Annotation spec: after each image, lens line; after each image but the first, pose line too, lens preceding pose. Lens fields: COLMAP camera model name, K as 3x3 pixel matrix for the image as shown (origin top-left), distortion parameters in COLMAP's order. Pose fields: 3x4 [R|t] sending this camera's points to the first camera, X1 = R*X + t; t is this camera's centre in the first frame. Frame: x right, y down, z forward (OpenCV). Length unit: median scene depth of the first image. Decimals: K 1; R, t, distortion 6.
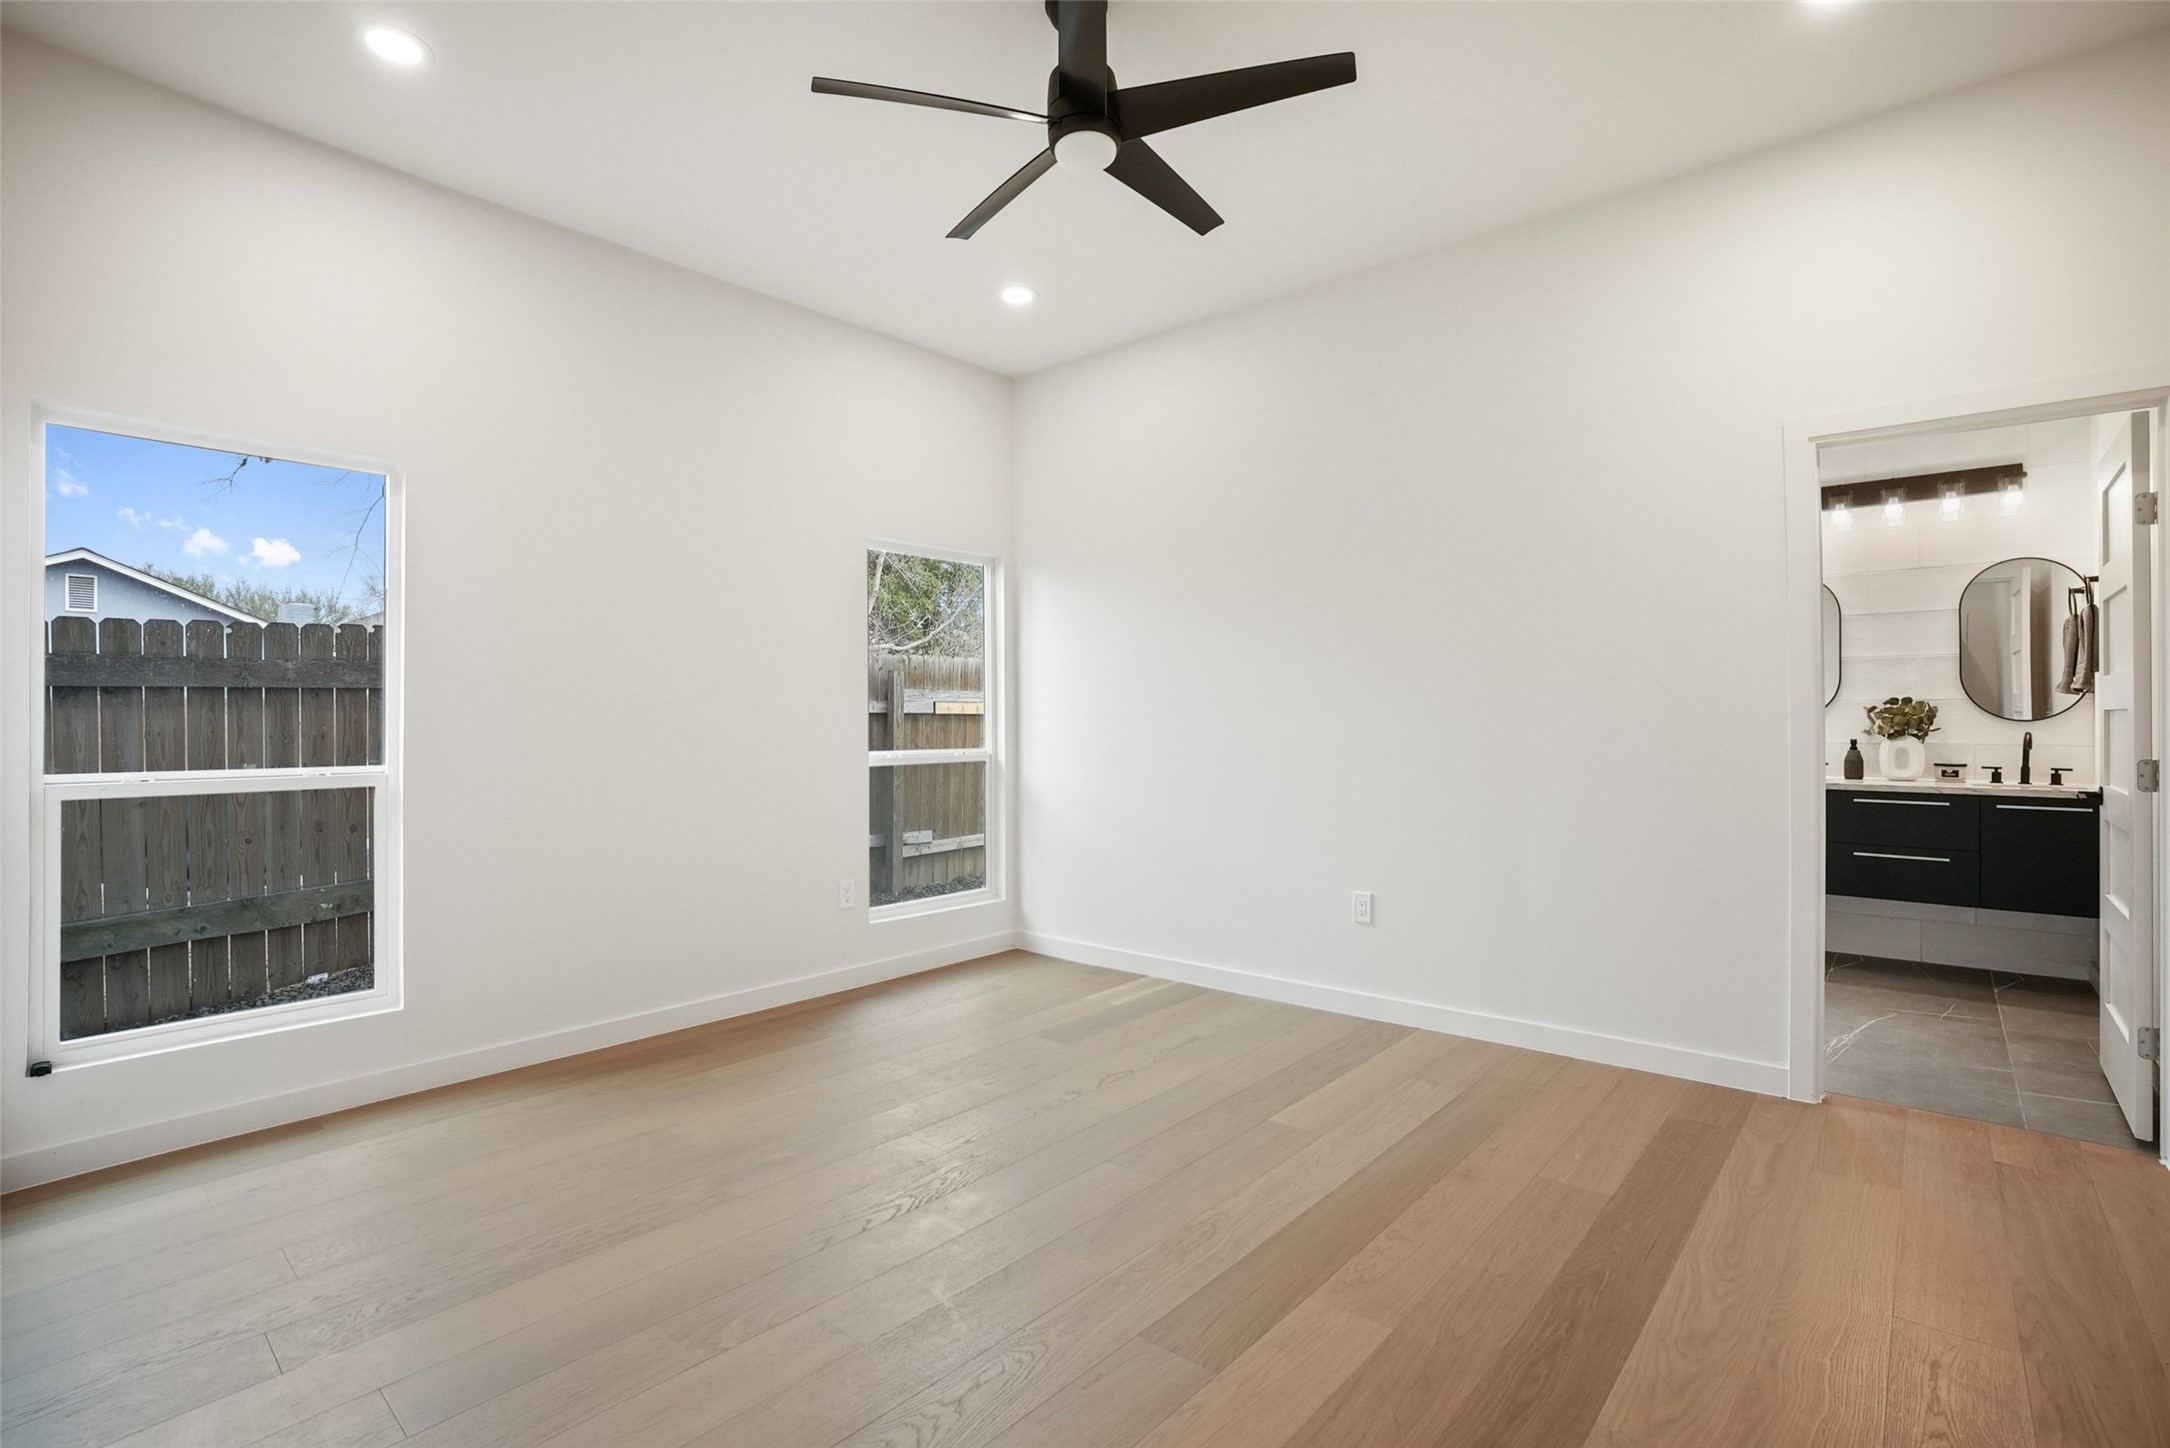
lens RADIAL K [[1026.5, 0, 1071.8], [0, 1026.5, 711.7], [0, 0, 1]] dist [-0.034515, 0.003660]
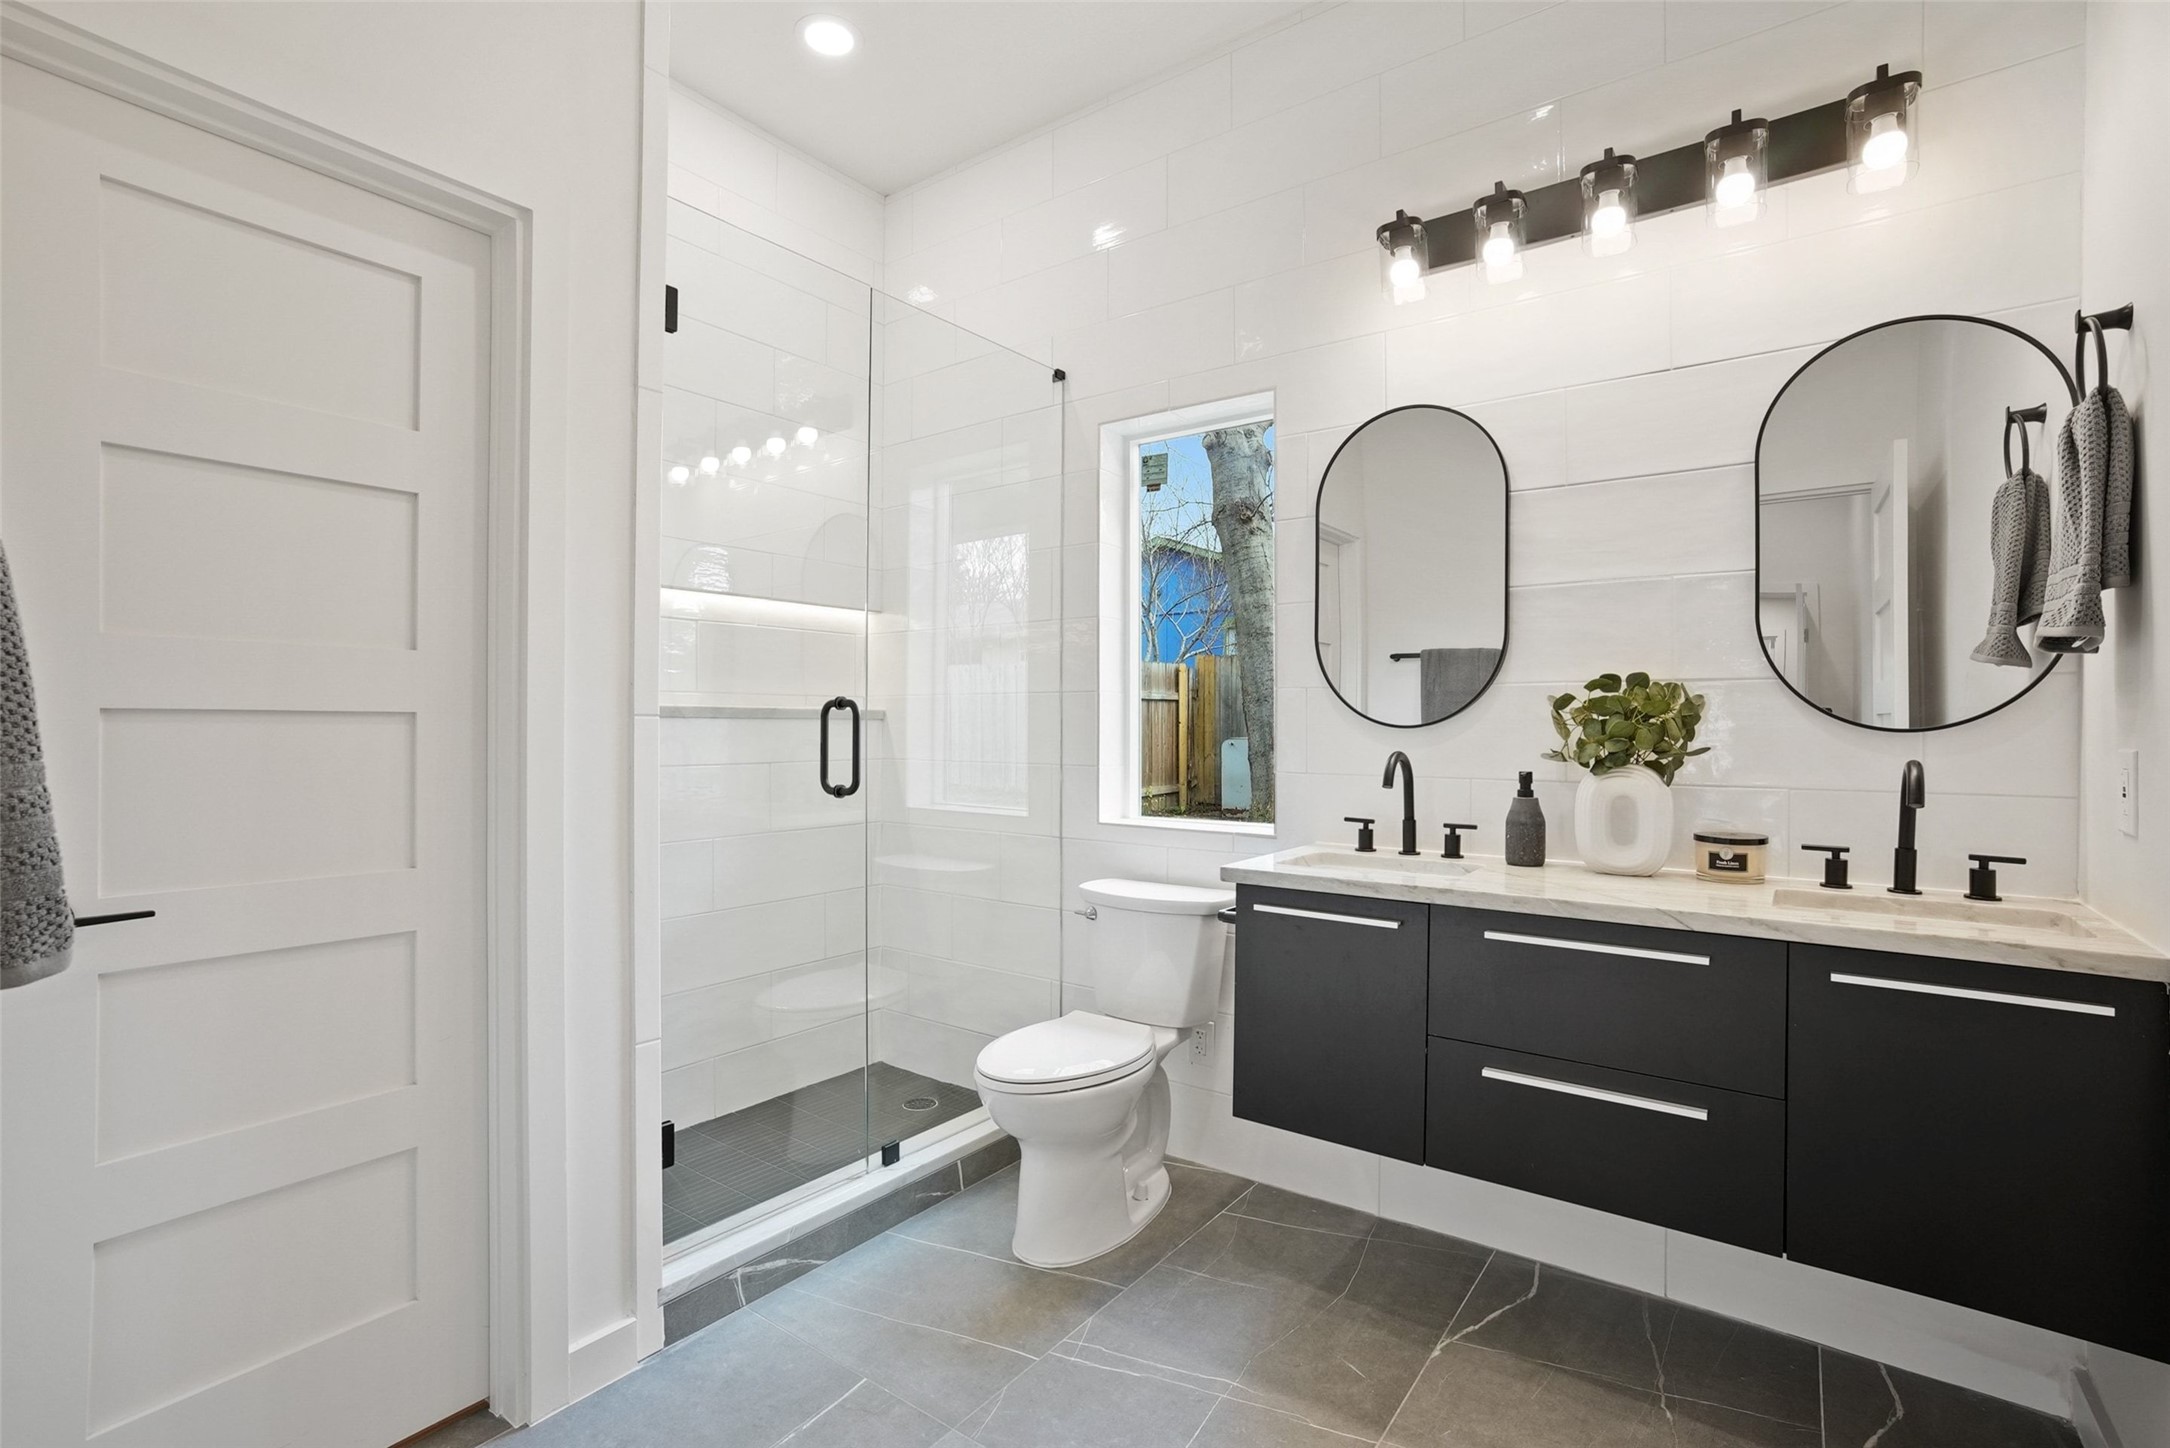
lens RADIAL K [[1017.8, 0, 1081.2], [0, 1017.8, 718.1], [0, 0, 1]] dist [-0.033913, 0.007220]
pose [[0.996256, 0.008265, 0.086062, 0.568958], [-0.008431, 0.999963, 0.001566, 0.005654], [-0.086046, -0.002286, 0.996289, 0.605220]]
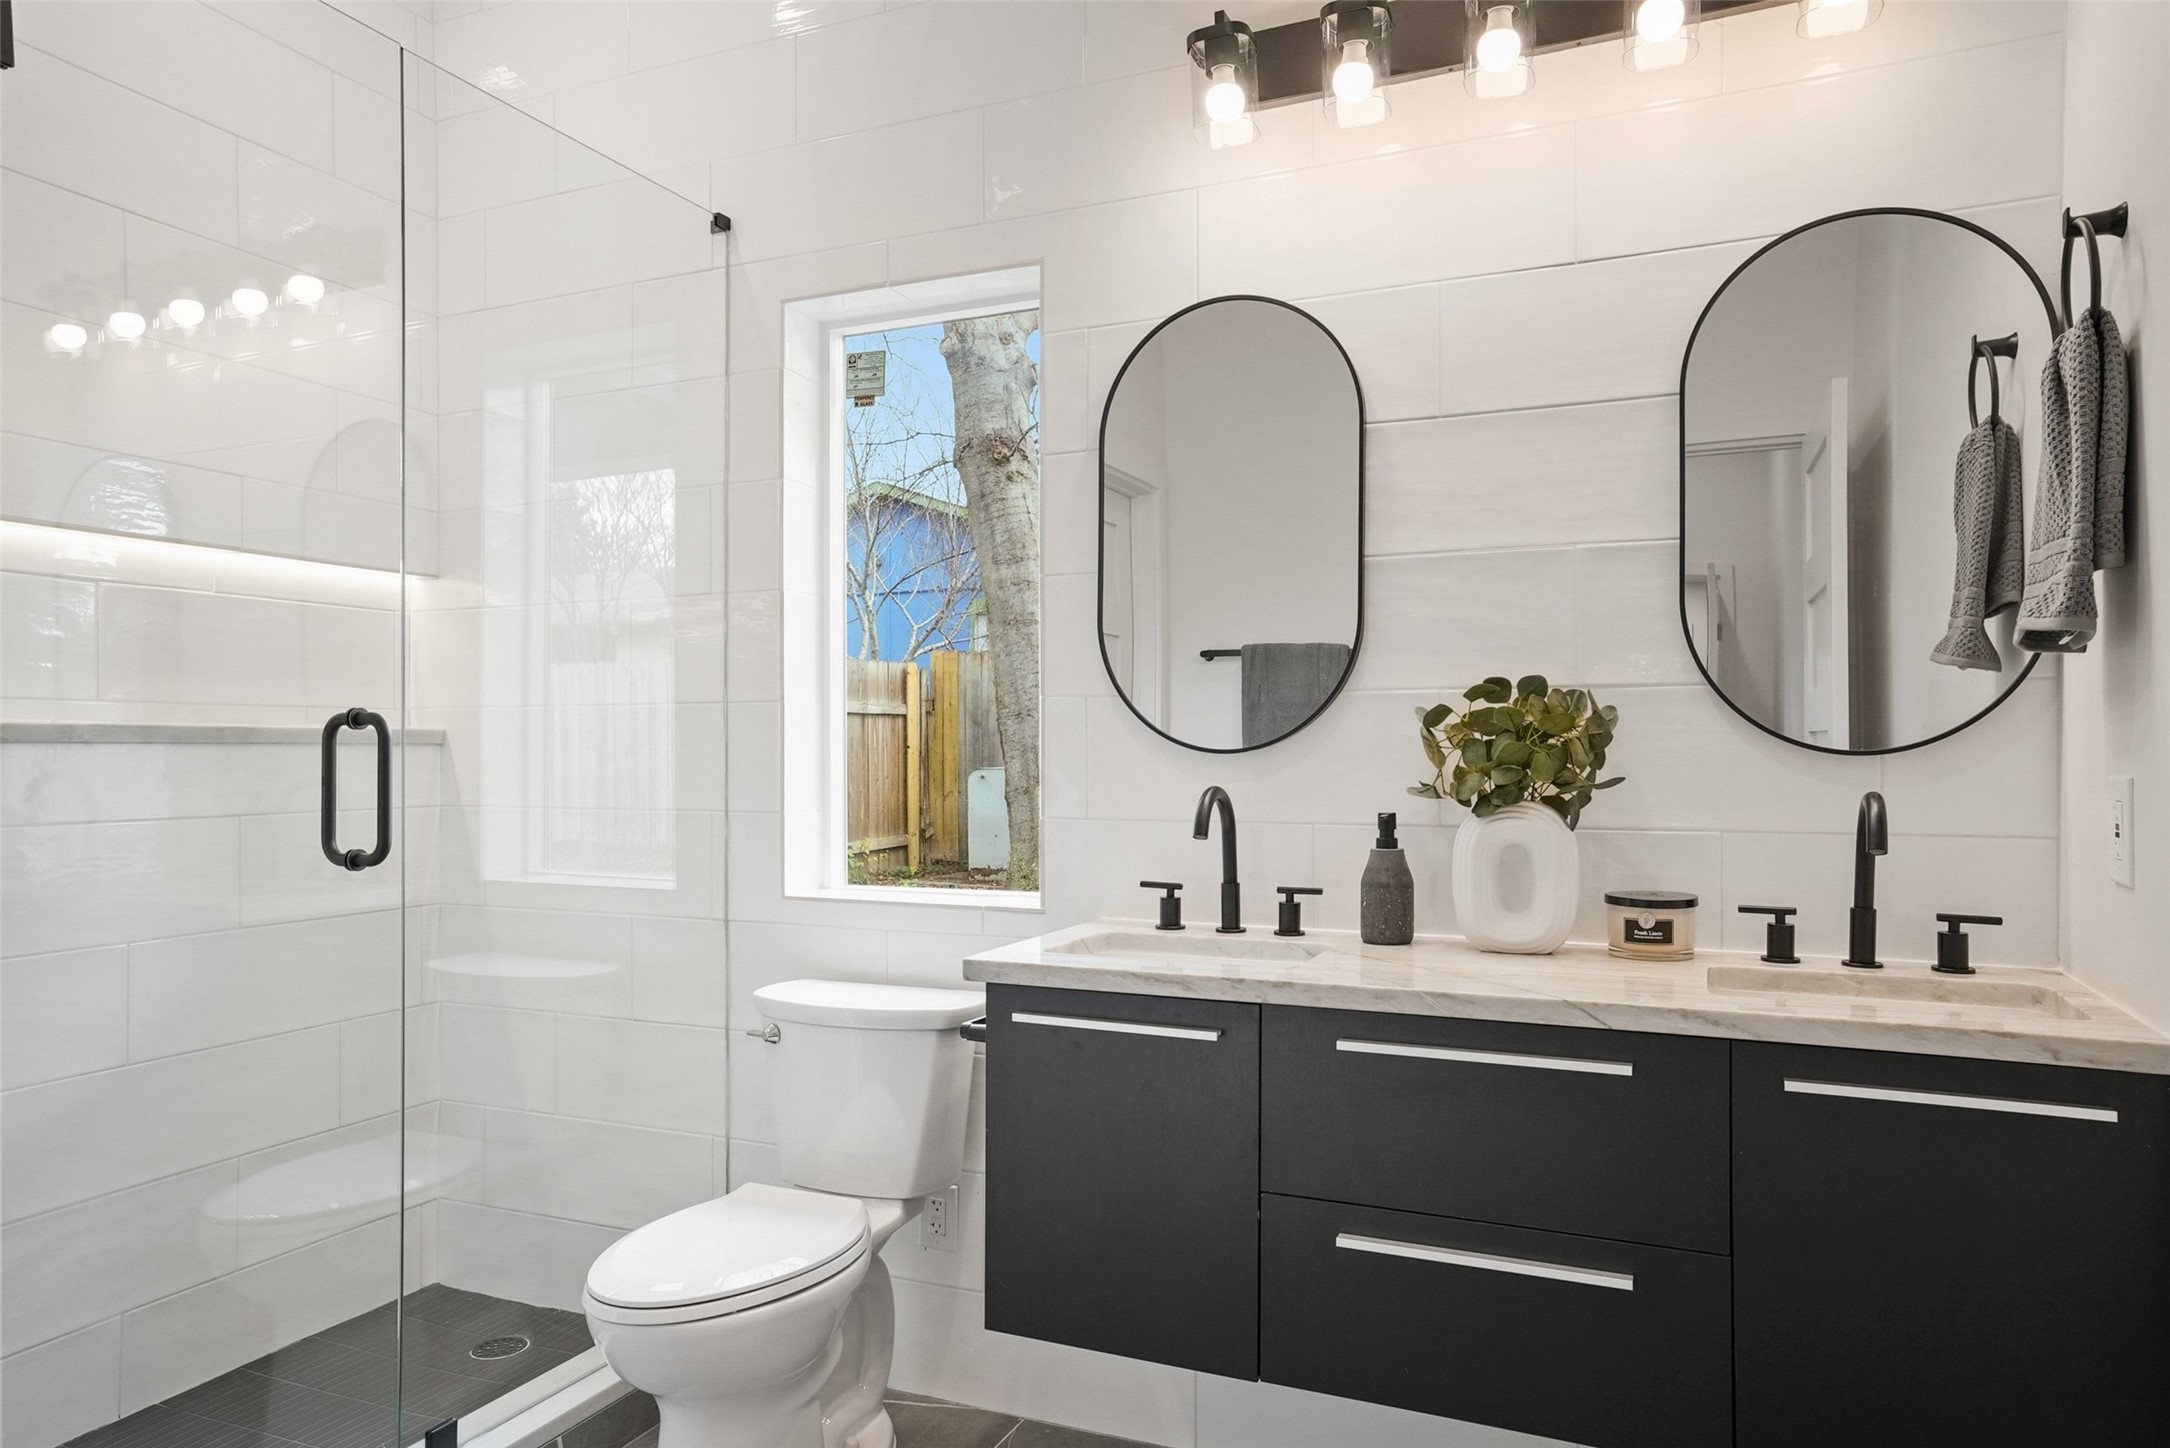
lens RADIAL K [[1451.6, 0, 1070.4], [0, 1451.6, 724.8], [0, 0, 1]] dist [-0.022369, -0.000642]
pose [[0.957159, 0.007880, 0.289455, 0.573686], [-0.004893, 0.999927, -0.011042, 0.005872], [-0.289521, 0.009153, 0.957128, 0.622380]]
